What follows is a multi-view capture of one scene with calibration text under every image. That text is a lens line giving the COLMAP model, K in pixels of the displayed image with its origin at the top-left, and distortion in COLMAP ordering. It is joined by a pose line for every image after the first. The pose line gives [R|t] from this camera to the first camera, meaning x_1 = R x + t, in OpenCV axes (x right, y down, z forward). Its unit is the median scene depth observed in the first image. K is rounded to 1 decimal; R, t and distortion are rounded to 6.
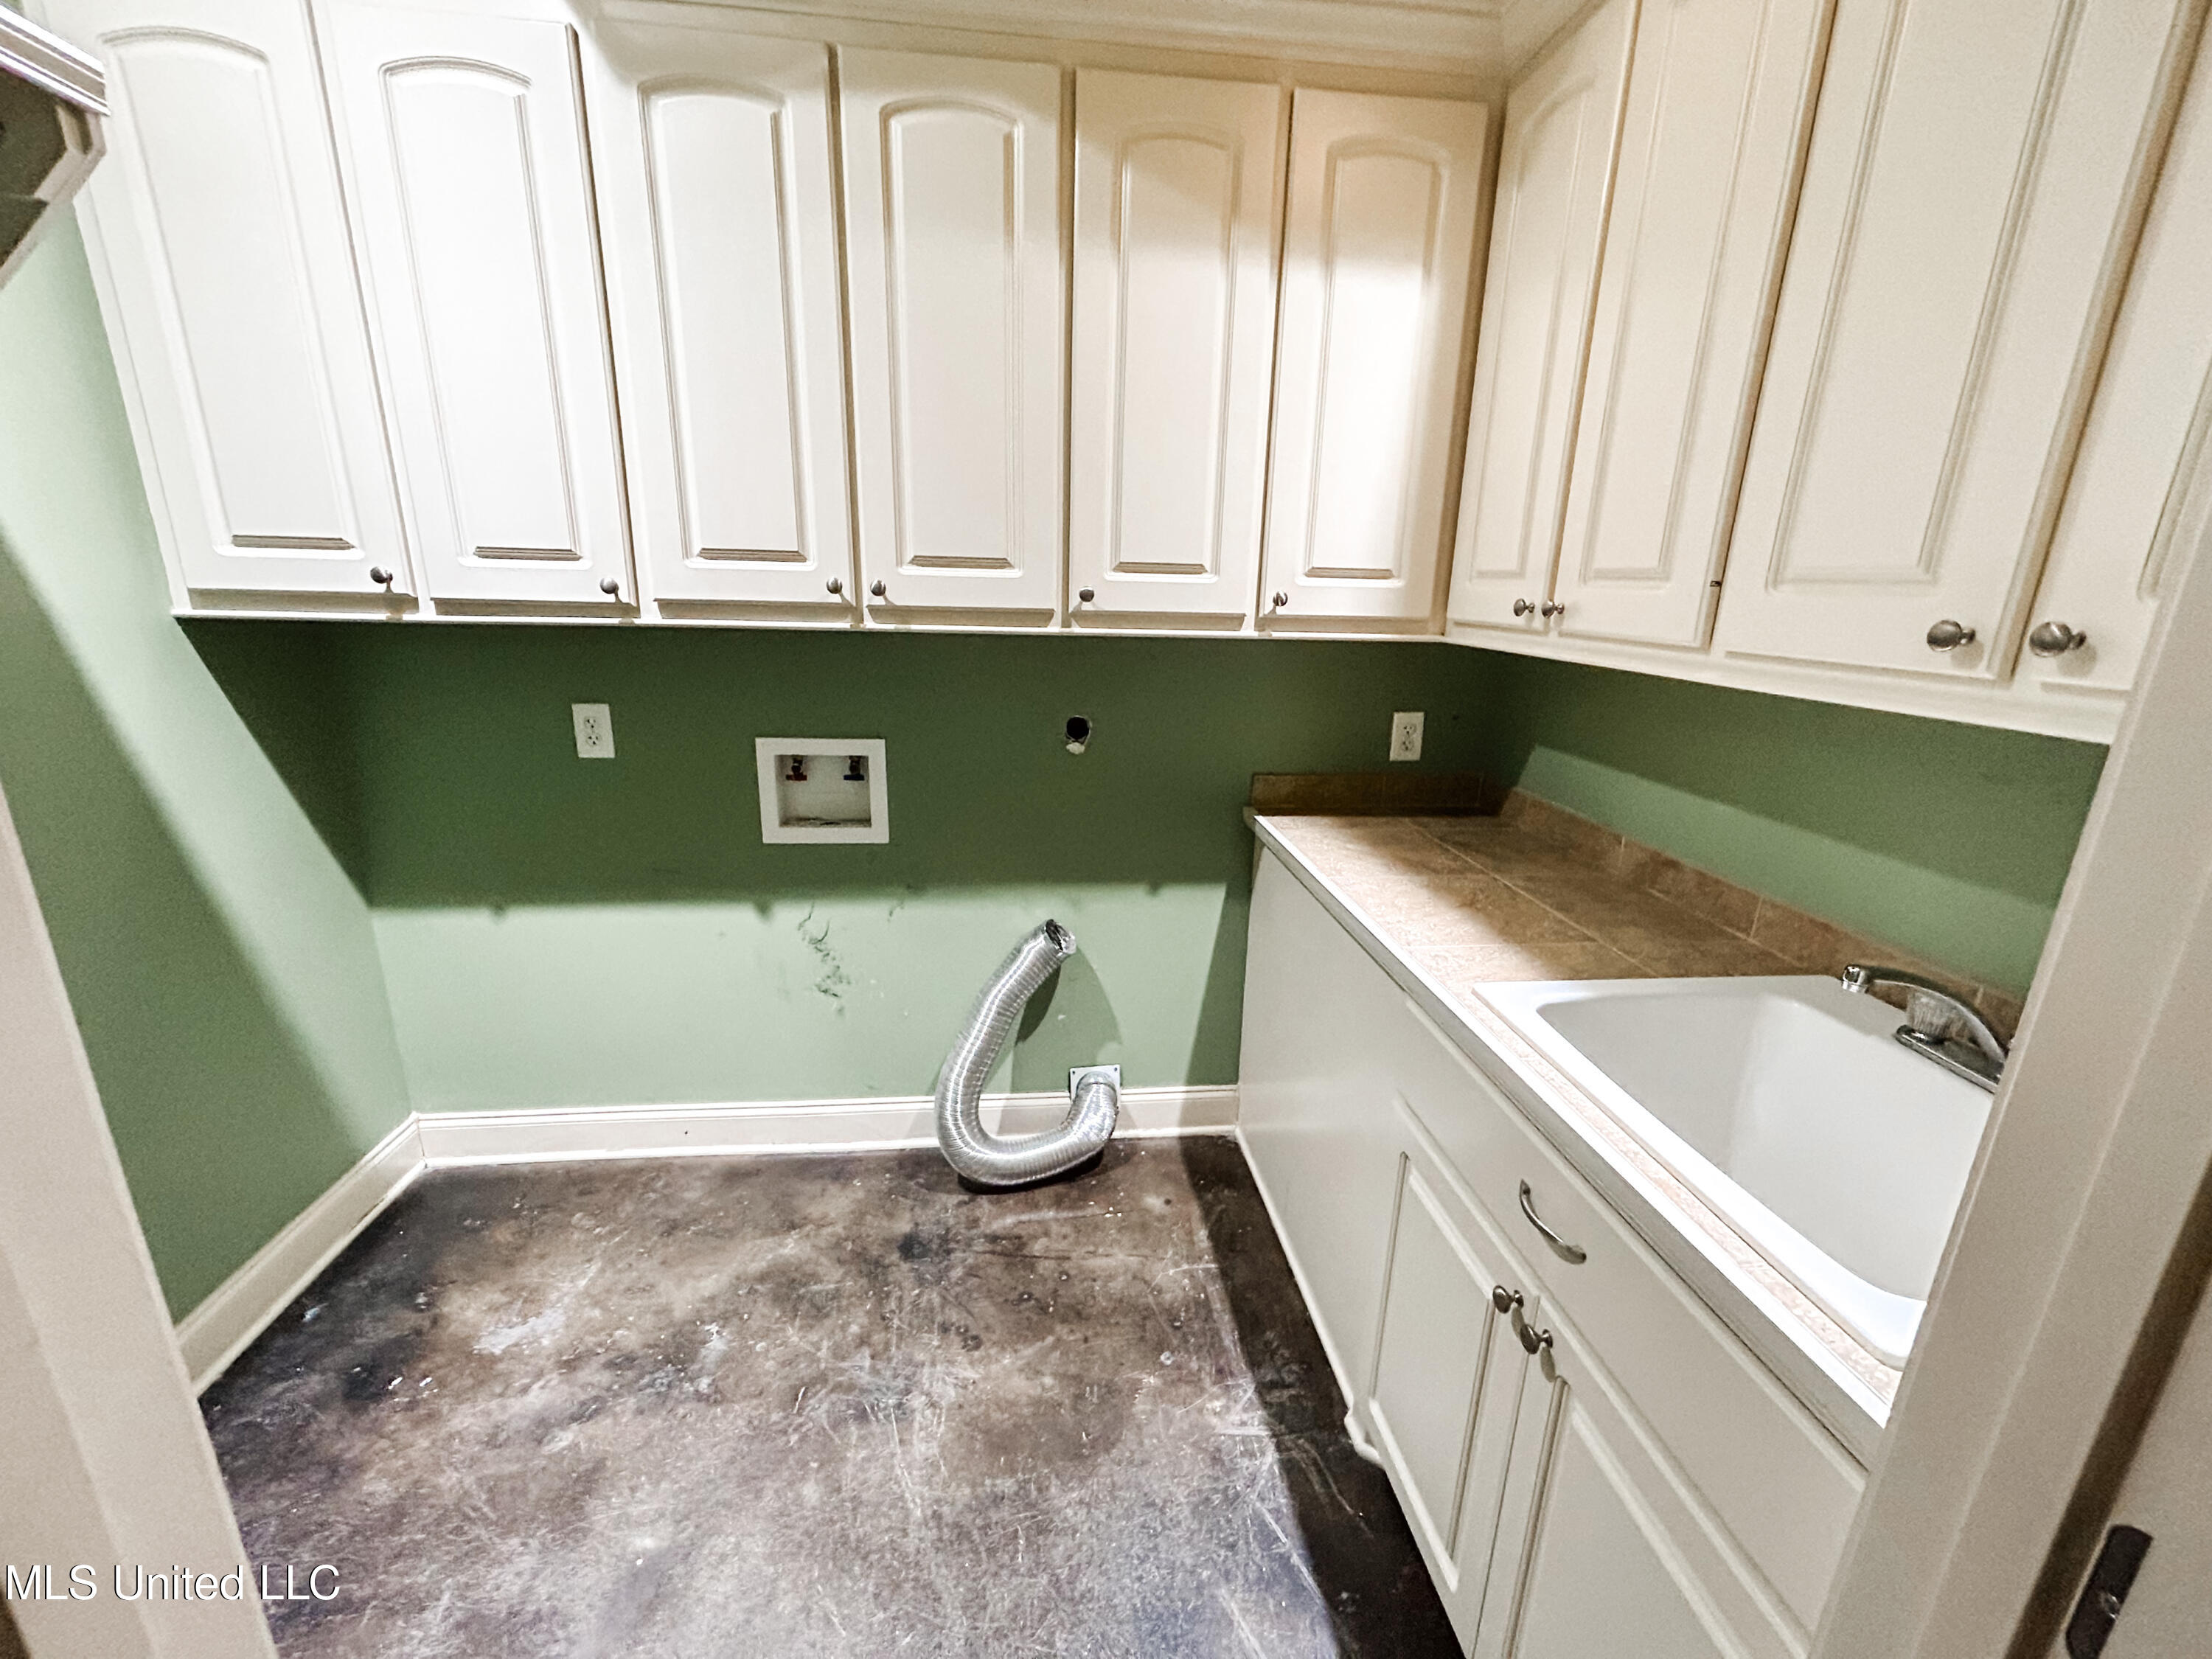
lens RADIAL K [[896.9, 0, 1113.5], [0, 896.9, 843.5], [0, 0, 1]] dist [0.000479, 0.016214]
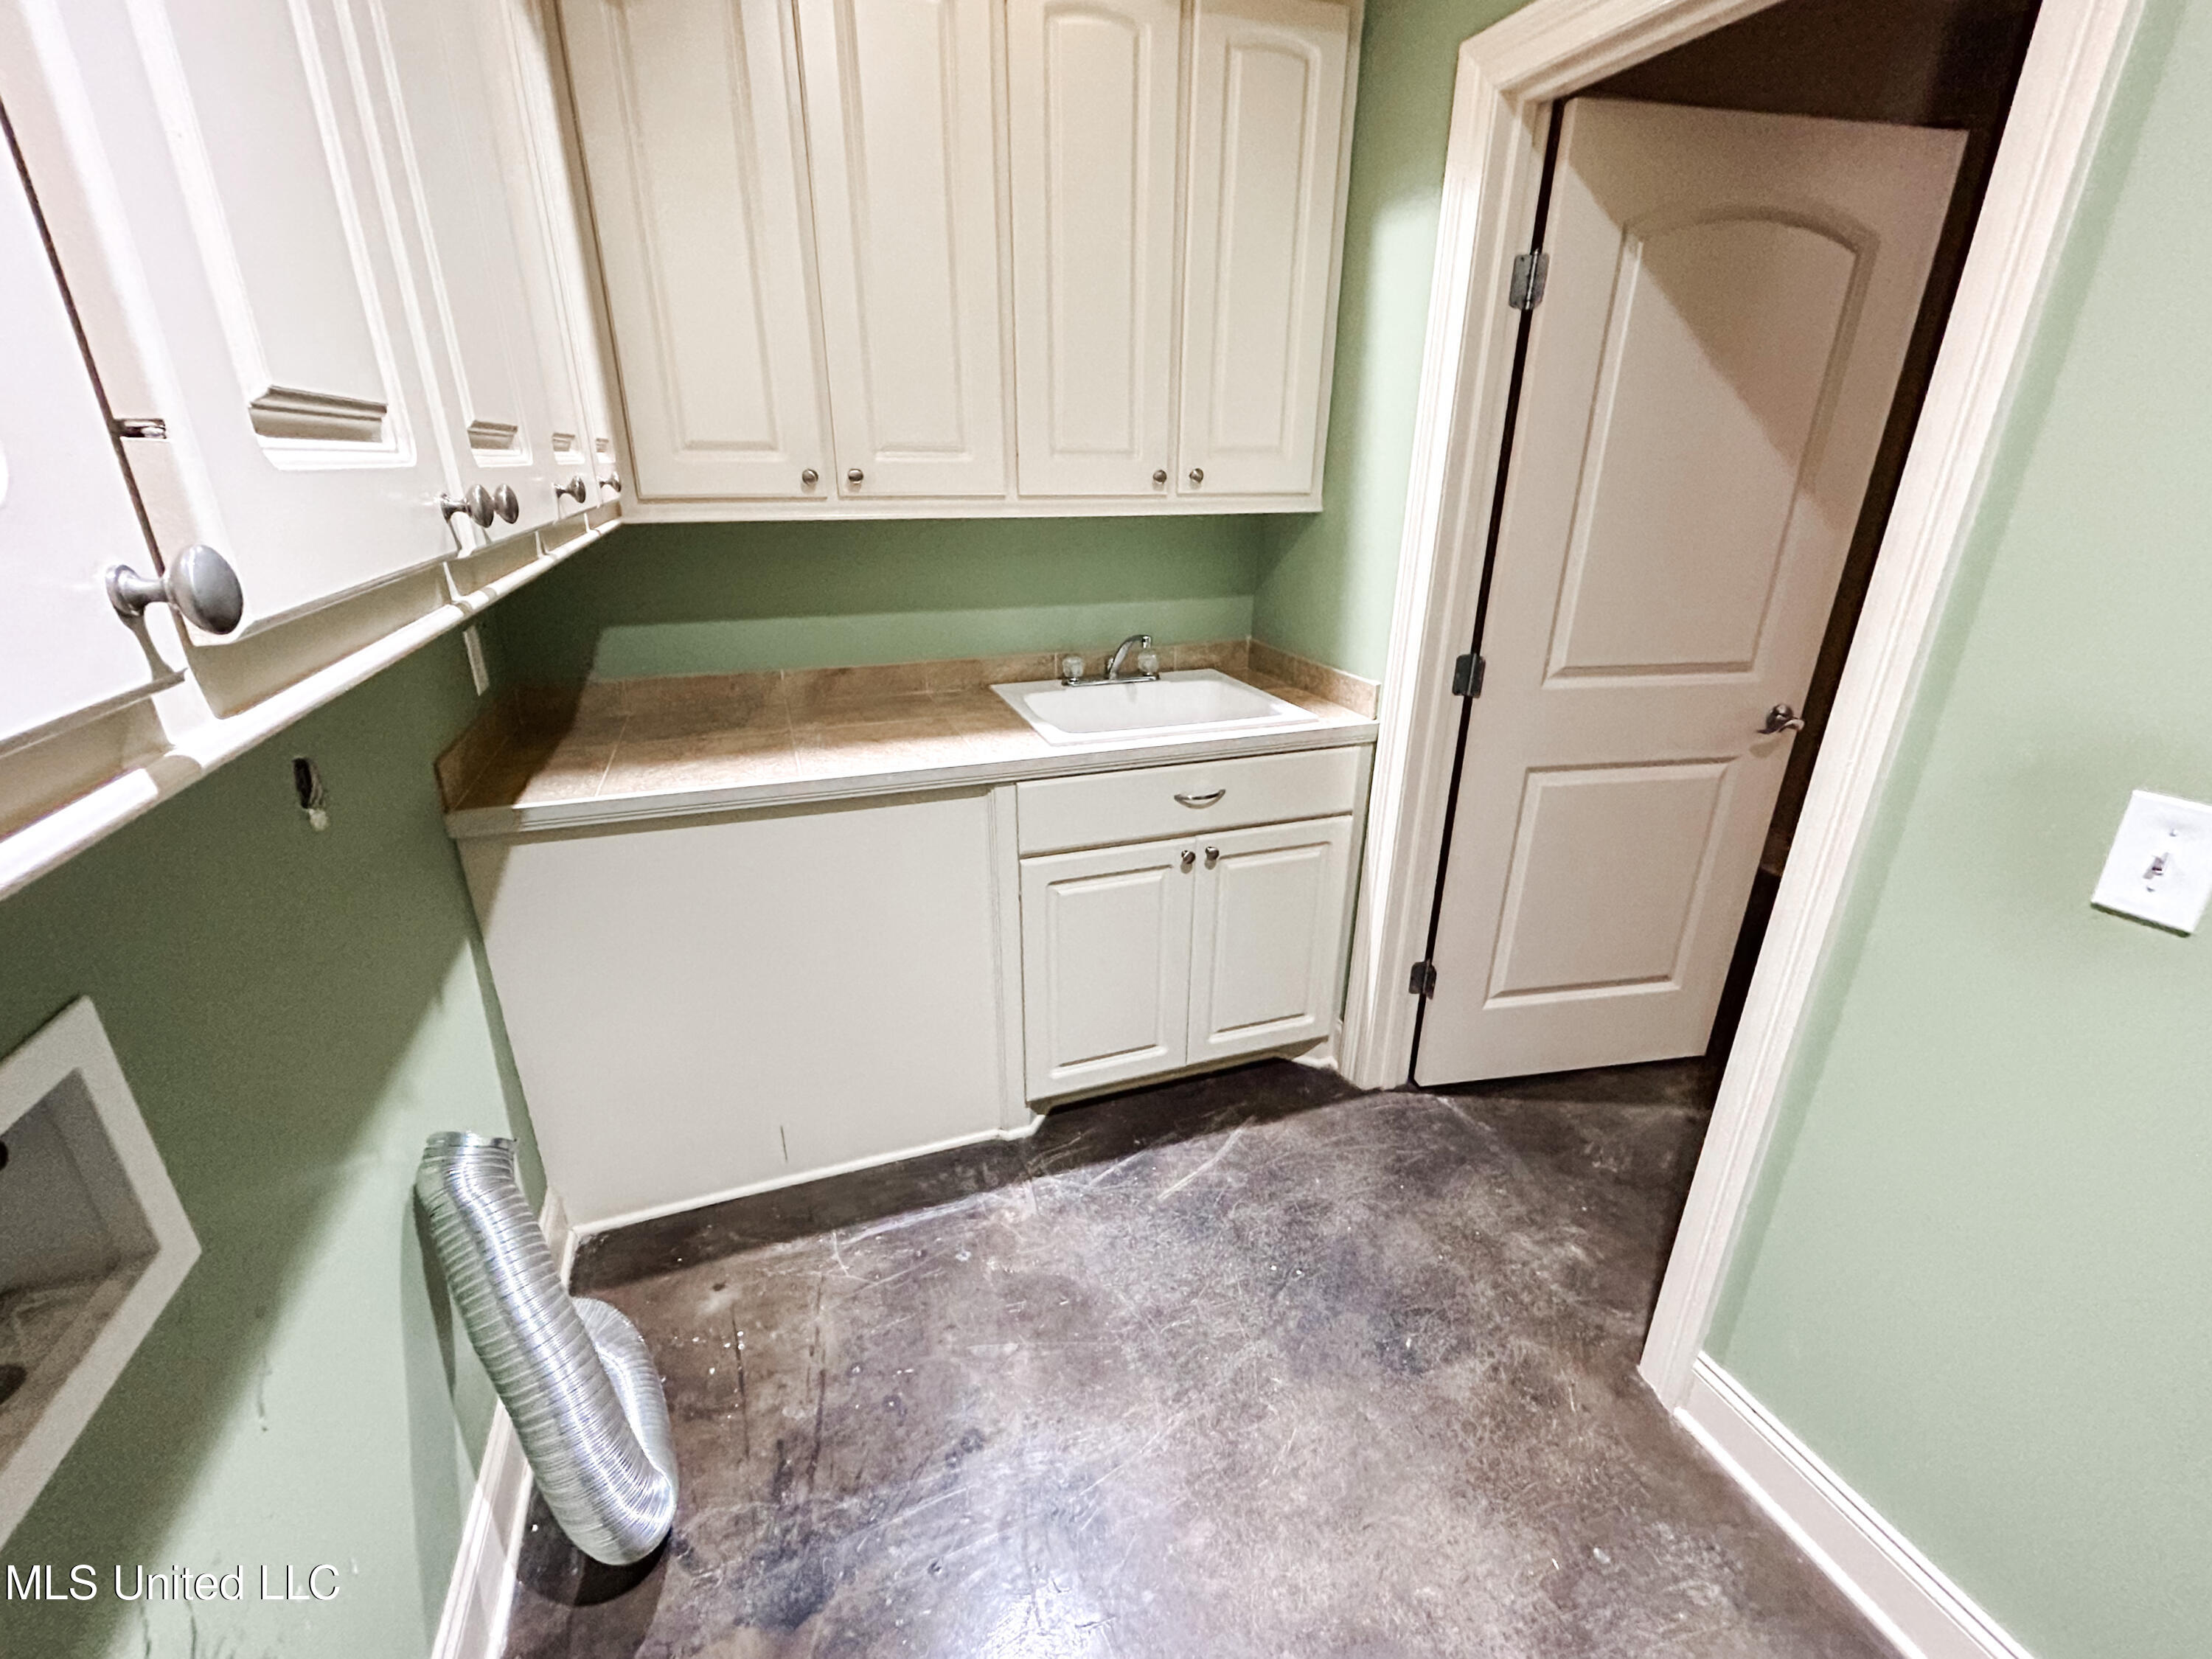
lens RADIAL K [[912.7, 0, 1106.0], [0, 912.7, 829.5], [0, 0, 1]] dist [-0.000253, 0.000743]
pose [[-0.213252, -0.393119, 0.894417, -0.780466], [0.271015, 0.855745, 0.440739, -0.274363], [-0.938656, 0.336389, -0.075948, 0.847006]]
